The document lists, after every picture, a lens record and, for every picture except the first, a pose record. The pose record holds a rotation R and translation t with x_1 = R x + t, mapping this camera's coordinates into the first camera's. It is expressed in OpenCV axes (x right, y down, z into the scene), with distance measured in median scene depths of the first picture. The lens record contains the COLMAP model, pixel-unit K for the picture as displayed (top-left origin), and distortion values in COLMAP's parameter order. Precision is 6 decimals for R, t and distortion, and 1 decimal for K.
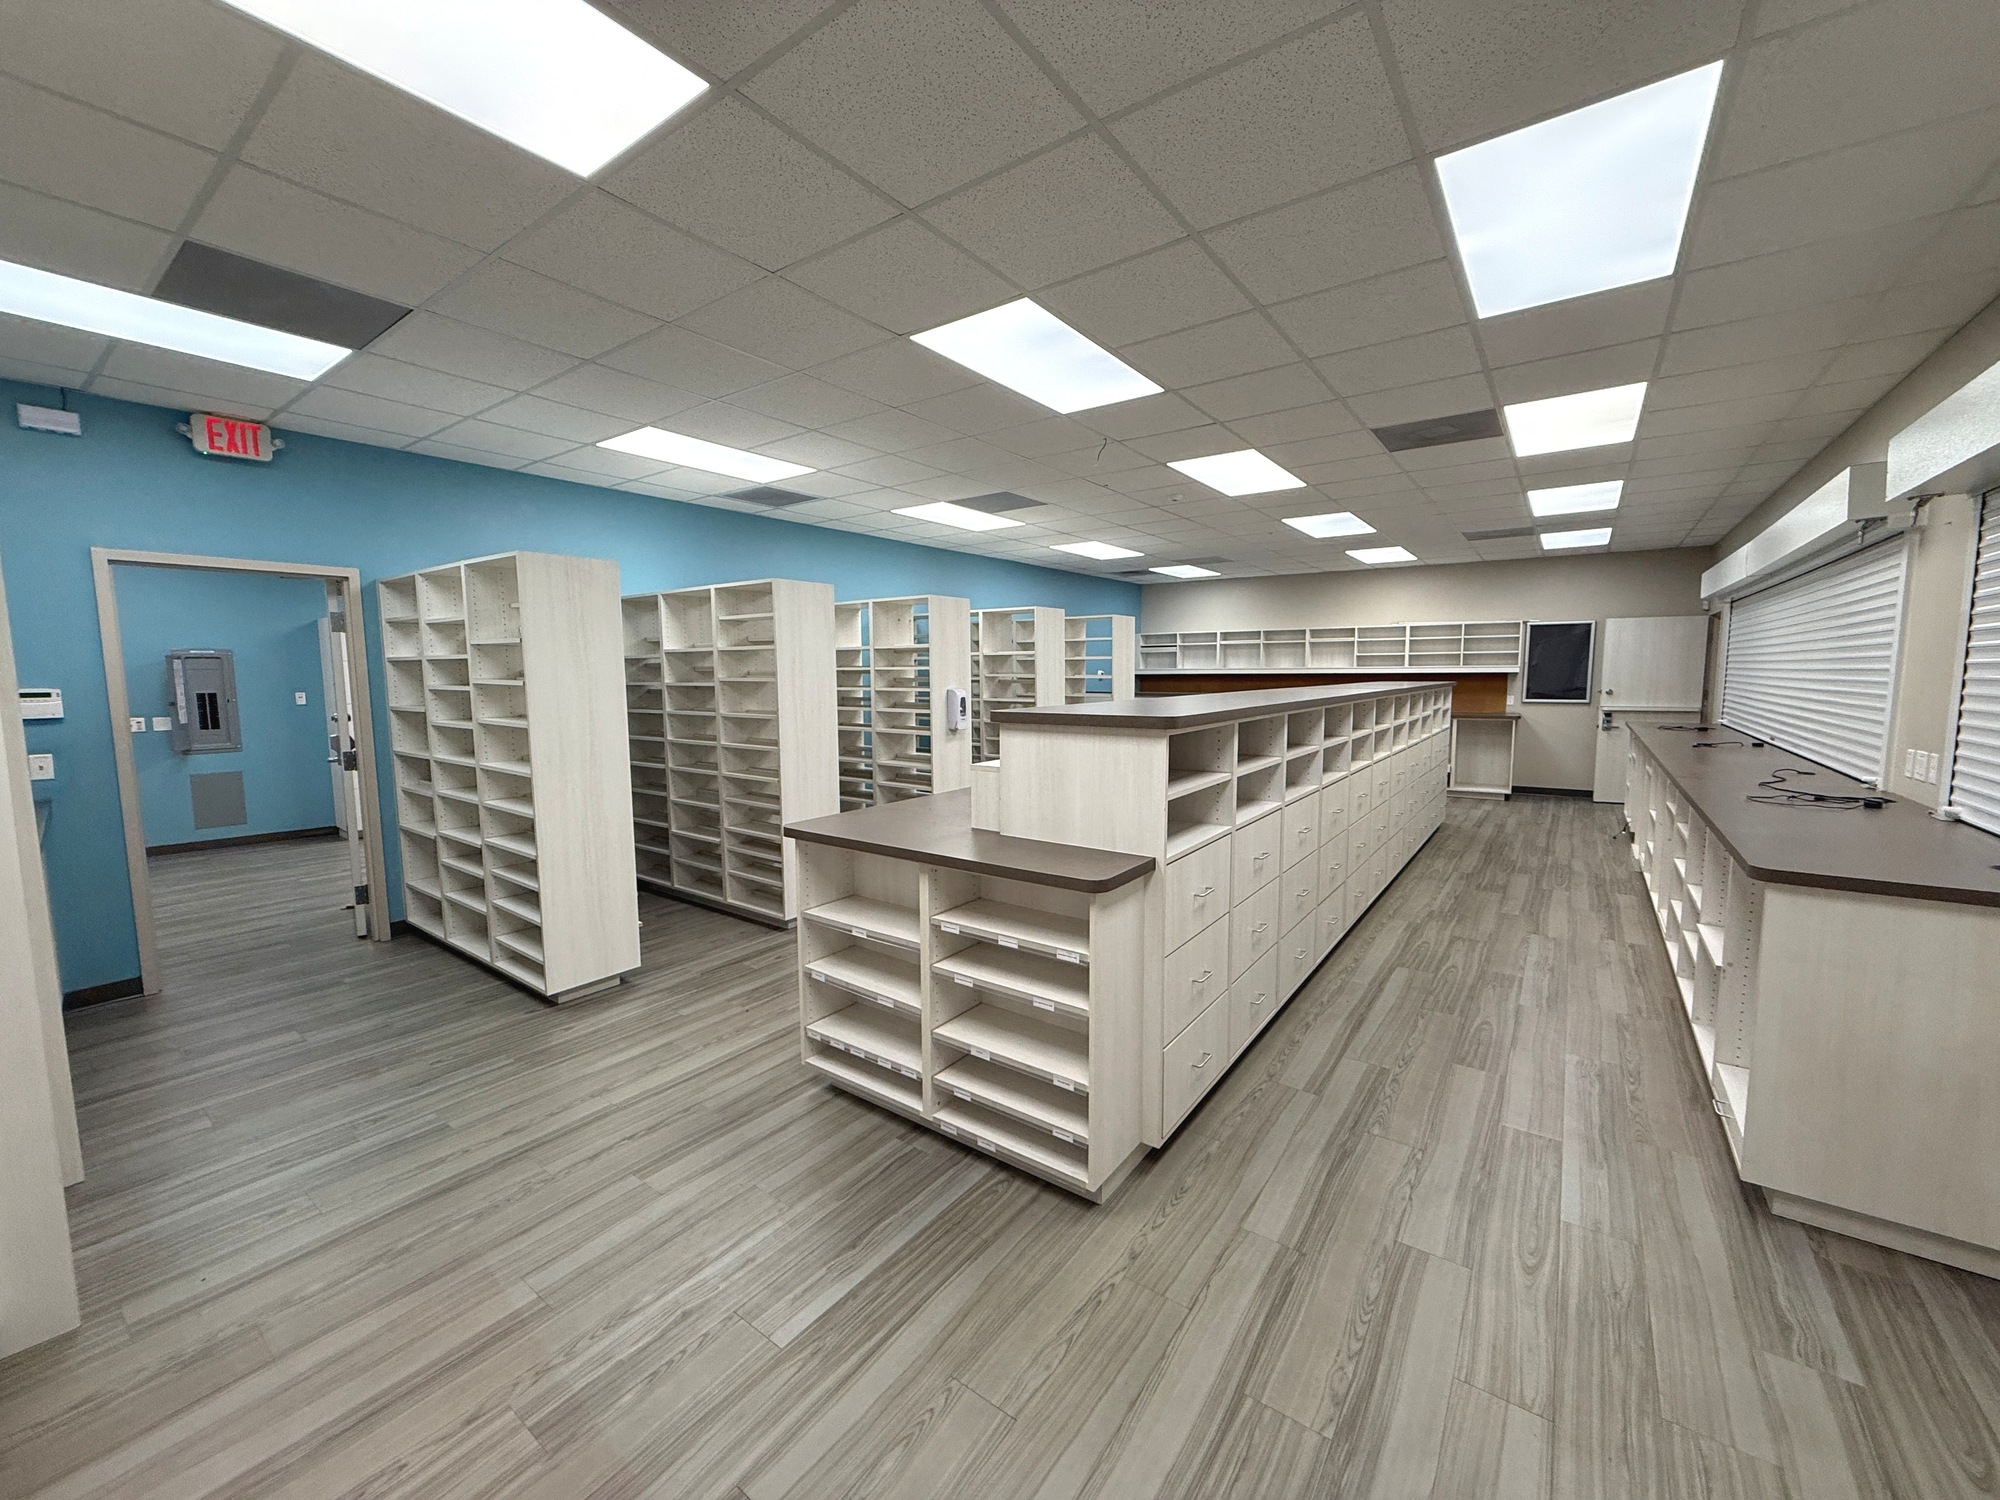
lens RADIAL K [[788.6, 0, 996.7], [0, 788.6, 748.2], [0, 0, 1]] dist [0.002251, 0.000215]
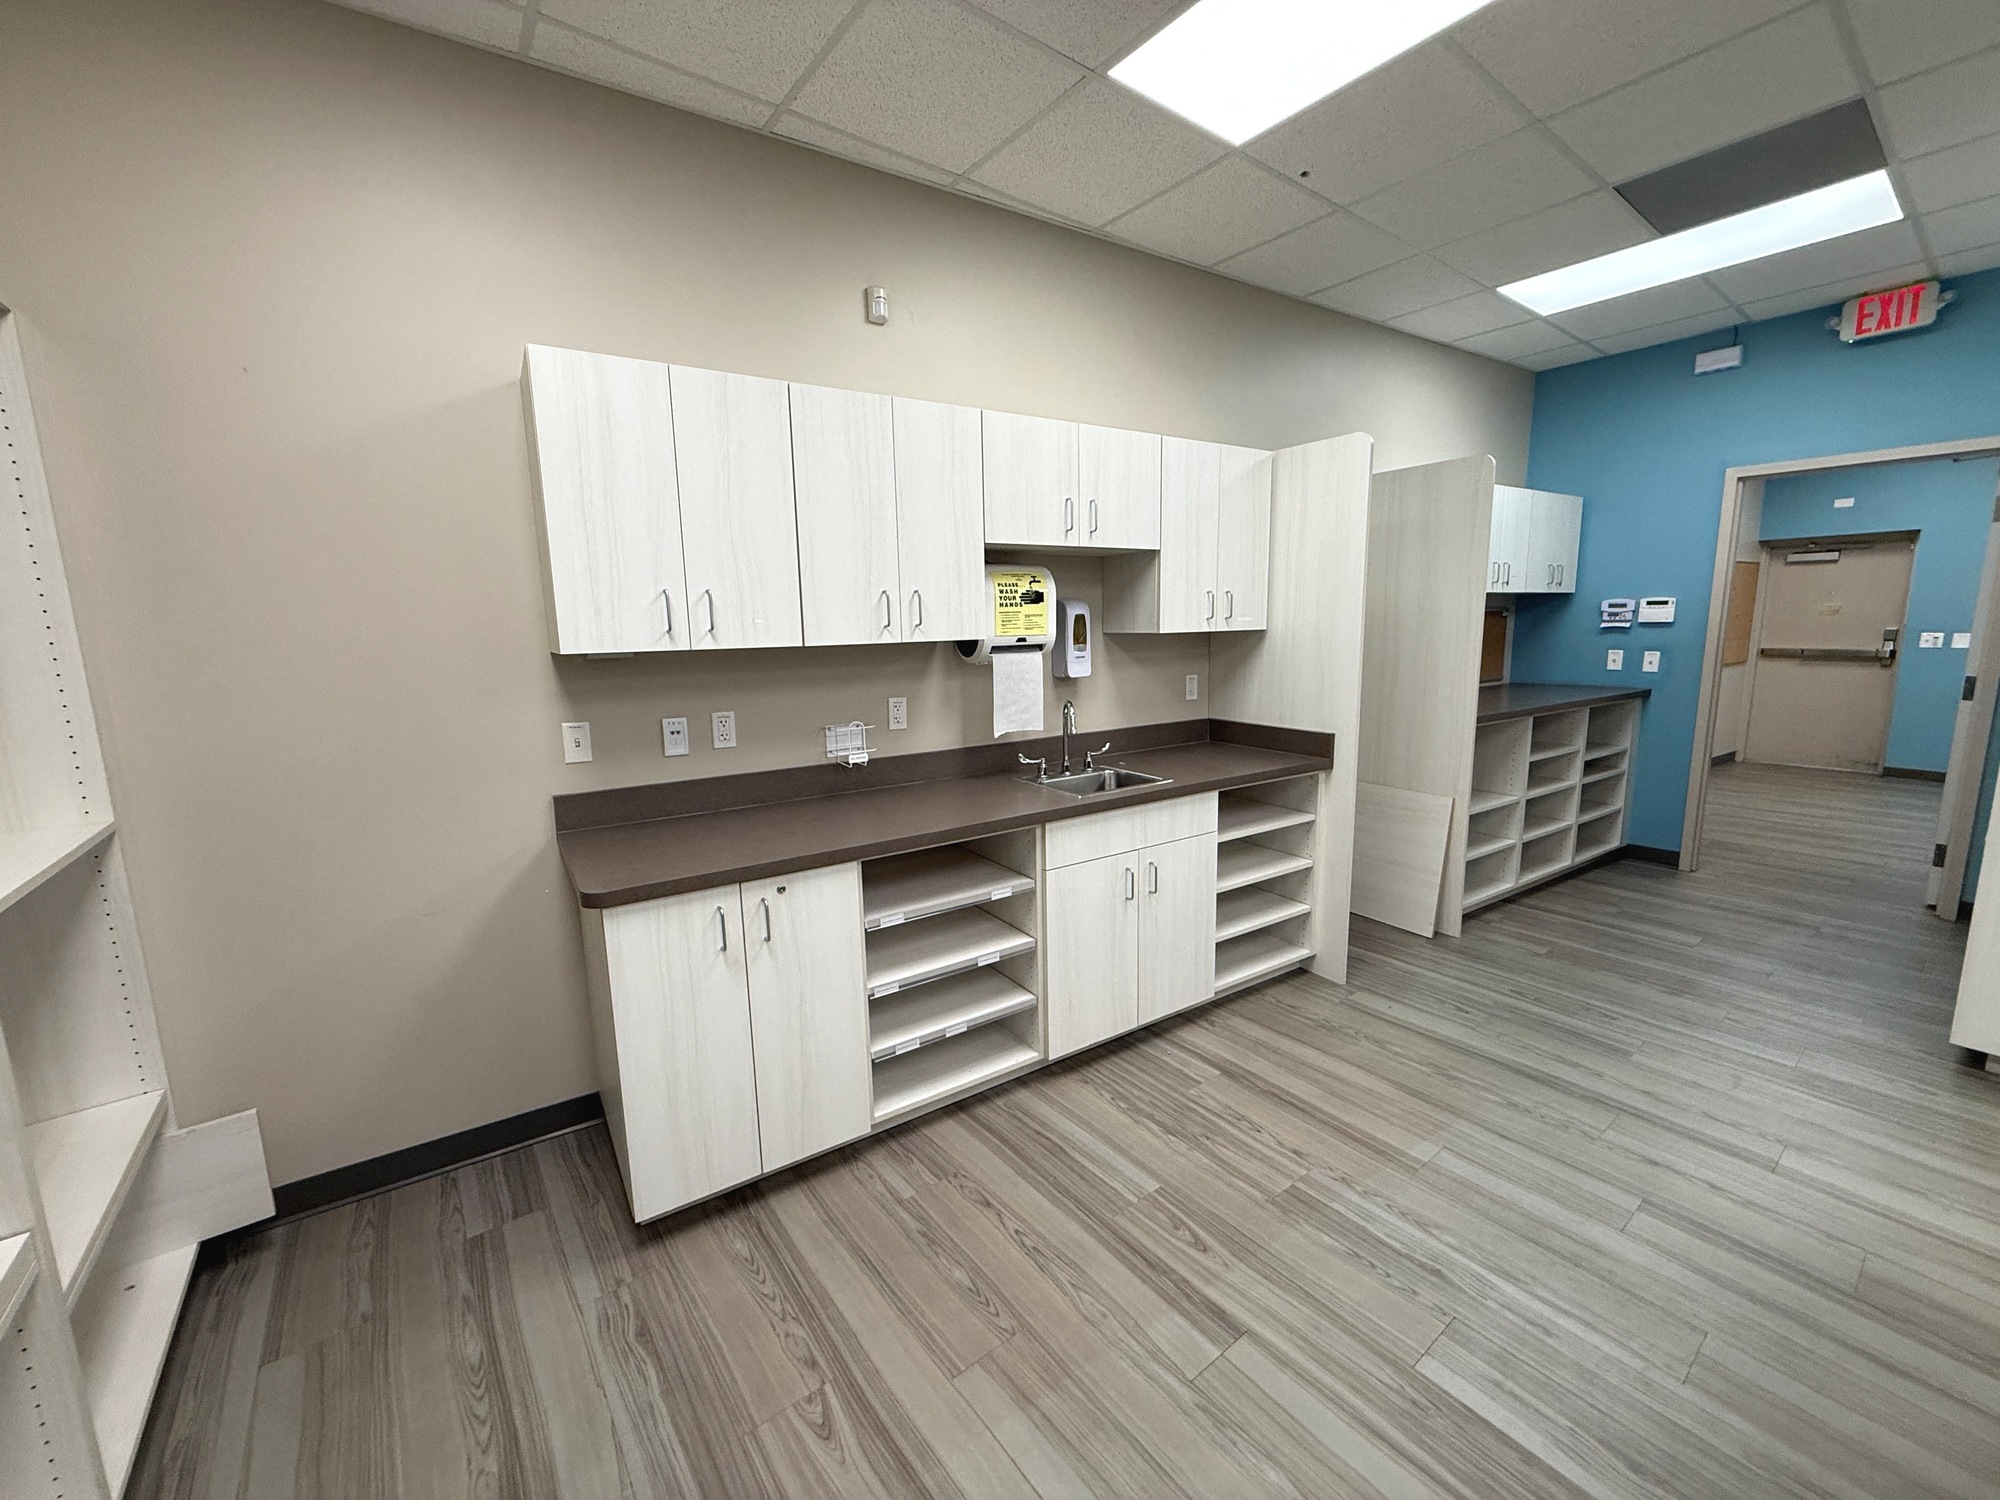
lens RADIAL K [[788.6, 0, 993.3], [0, 788.6, 745.7], [0, 0, 1]] dist [0.002251, 0.000215]
pose [[-0.280466, 0.163851, -0.945776, 0.431422], [-0.073134, 0.978811, 0.191262, -0.014735], [0.957074, 0.122811, -0.262540, 0.563702]]
